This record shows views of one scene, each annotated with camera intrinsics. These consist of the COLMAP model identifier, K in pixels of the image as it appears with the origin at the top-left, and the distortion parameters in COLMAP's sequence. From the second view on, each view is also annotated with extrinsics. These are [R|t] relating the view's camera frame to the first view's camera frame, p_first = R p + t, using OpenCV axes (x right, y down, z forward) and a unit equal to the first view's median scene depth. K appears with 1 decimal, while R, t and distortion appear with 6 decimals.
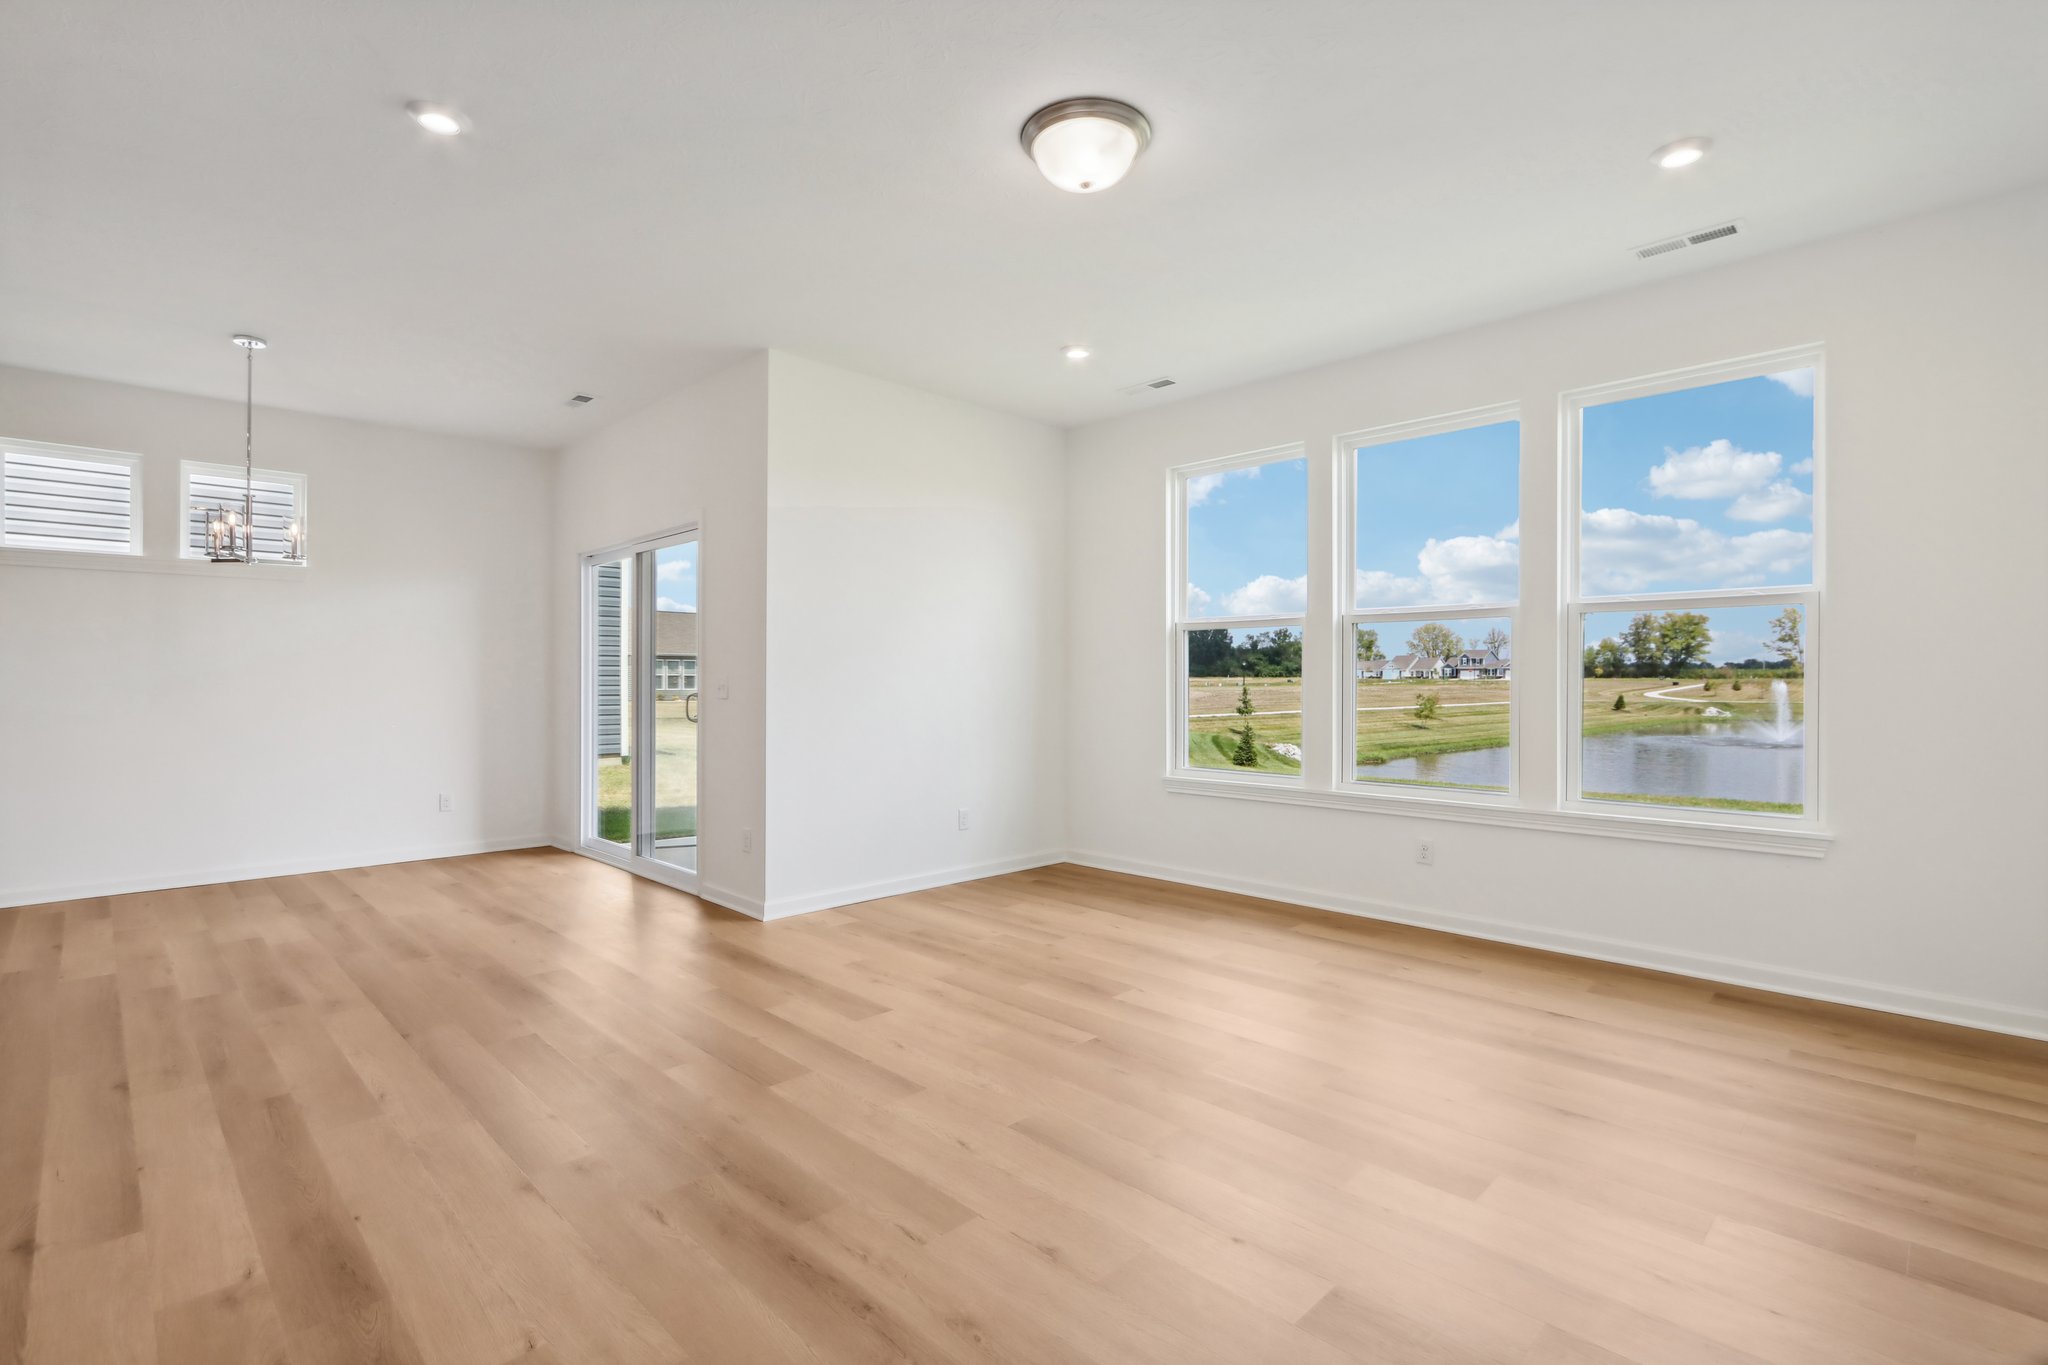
lens RADIAL K [[956.4, 0, 1012.1], [0, 956.4, 683.4], [0, 0, 1]] dist [-0.004795, -0.000111]
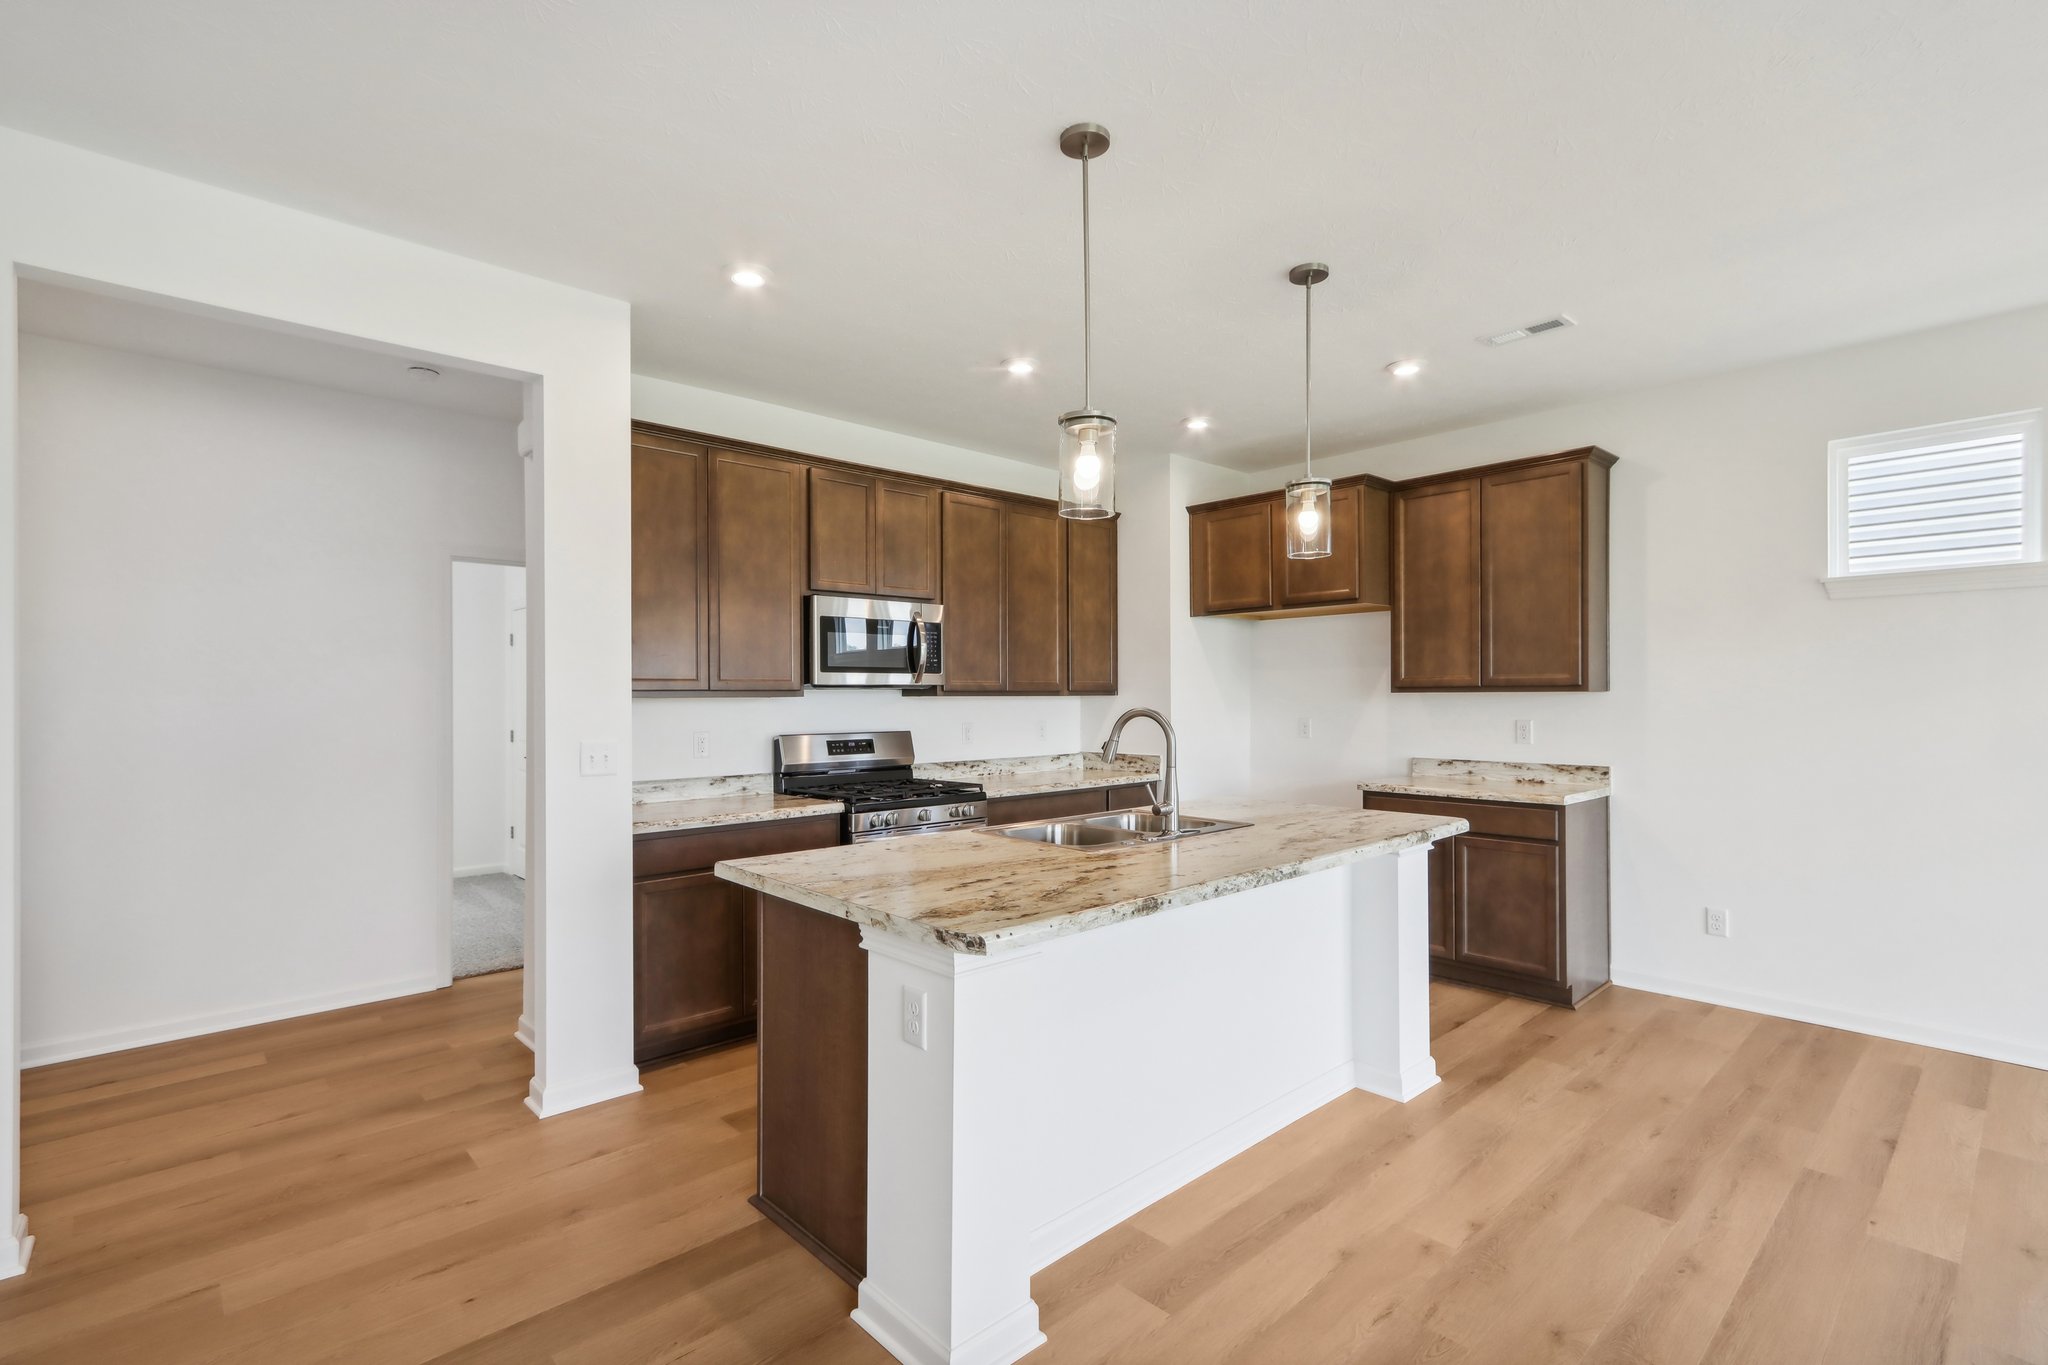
lens RADIAL K [[937.6, 0, 1012.5], [0, 937.6, 692.5], [0, 0, 1]] dist [0.013984, 0.000436]
pose [[-0.031355, -0.006137, -0.999489, -0.252379], [0.001699, 0.999979, -0.006193, -0.043982], [0.999507, -0.001892, -0.031344, 0.336200]]
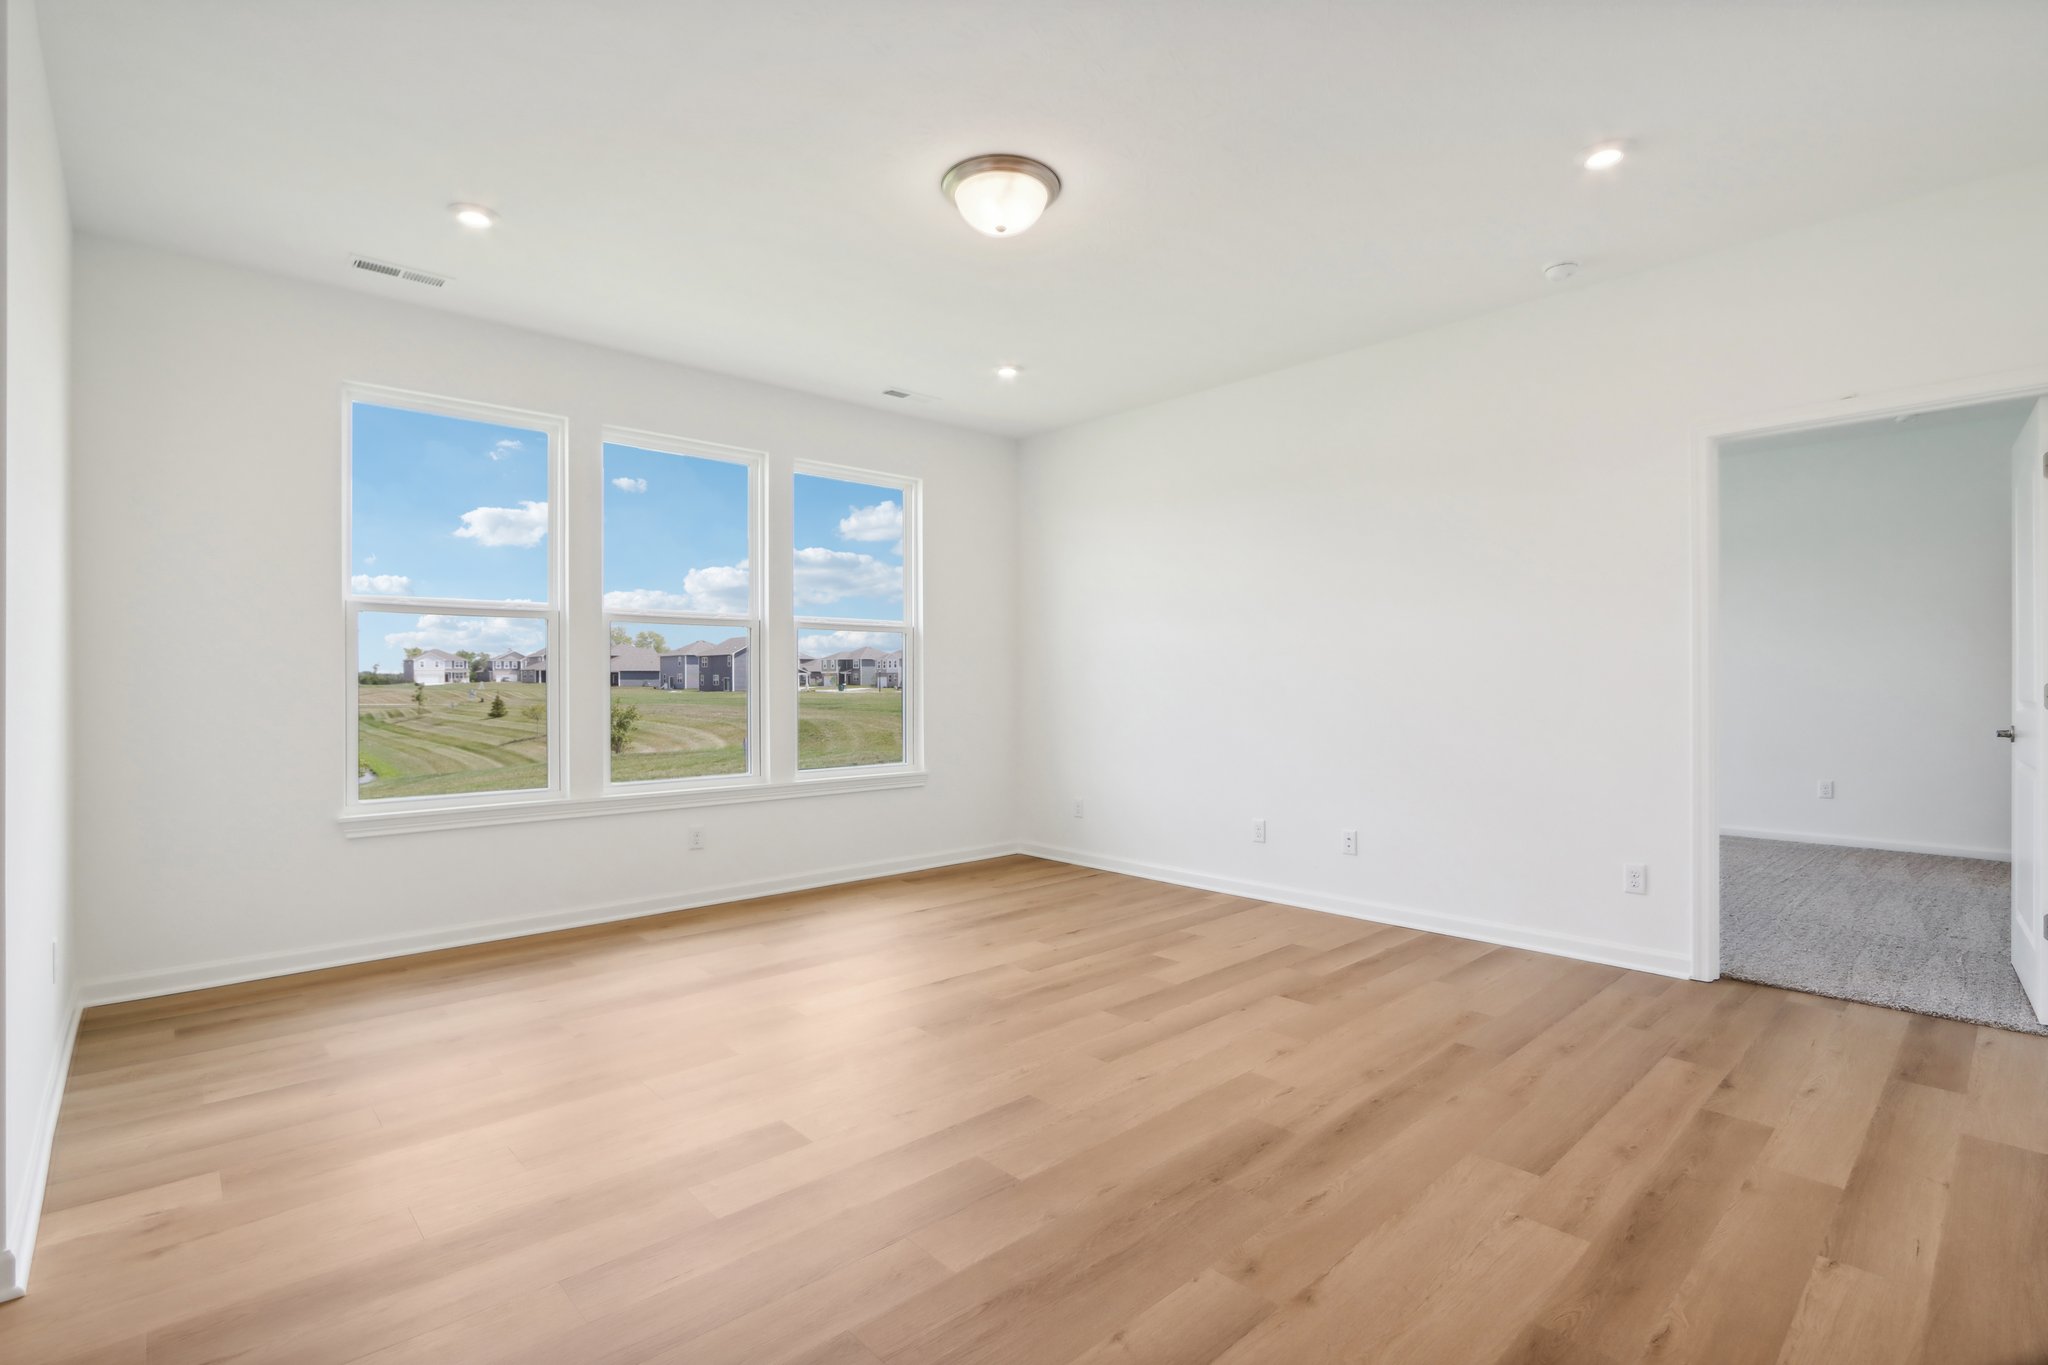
lens RADIAL K [[957.8, 0, 1020.5], [0, 957.8, 690.4], [0, 0, 1]] dist [-0.014175, -0.000098]
pose [[0.025993, -0.007930, 0.999631, -0.610936], [0.005131, 0.999956, 0.007799, 0.001170], [-0.999649, 0.004926, 0.026032, 0.563260]]
